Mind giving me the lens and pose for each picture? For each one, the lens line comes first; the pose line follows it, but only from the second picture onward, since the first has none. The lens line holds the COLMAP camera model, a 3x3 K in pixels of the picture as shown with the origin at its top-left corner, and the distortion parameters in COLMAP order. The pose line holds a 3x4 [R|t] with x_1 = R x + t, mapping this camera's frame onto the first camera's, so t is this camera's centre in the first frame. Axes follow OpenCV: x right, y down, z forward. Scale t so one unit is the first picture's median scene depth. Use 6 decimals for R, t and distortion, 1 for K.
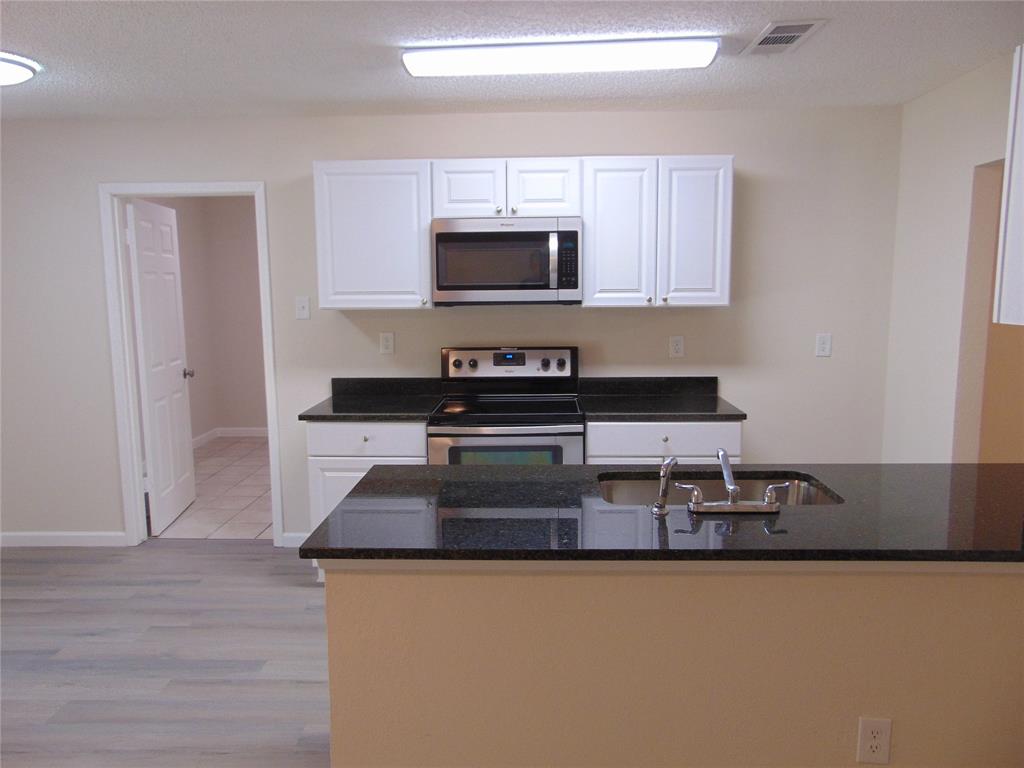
lens RADIAL K [[770.4, 0, 512.0], [0, 770.4, 384.0], [0, 0, 1]] dist [-0.041163, 0.090352]
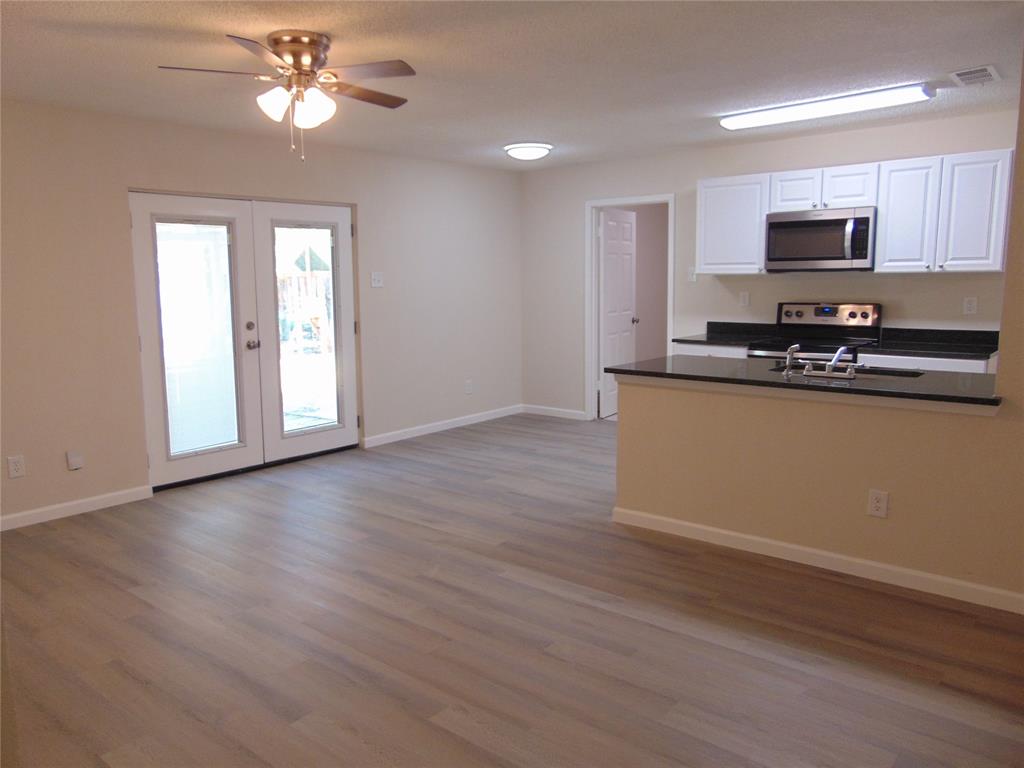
lens RADIAL K [[770.4, 0, 512.0], [0, 770.4, 384.0], [0, 0, 1]] dist [-0.041163, 0.090352]
pose [[0.787347, 0.085510, -0.610551, 0.434718], [-0.075985, 0.996243, 0.041541, 0.089152], [0.611809, 0.013686, 0.790887, -0.466229]]
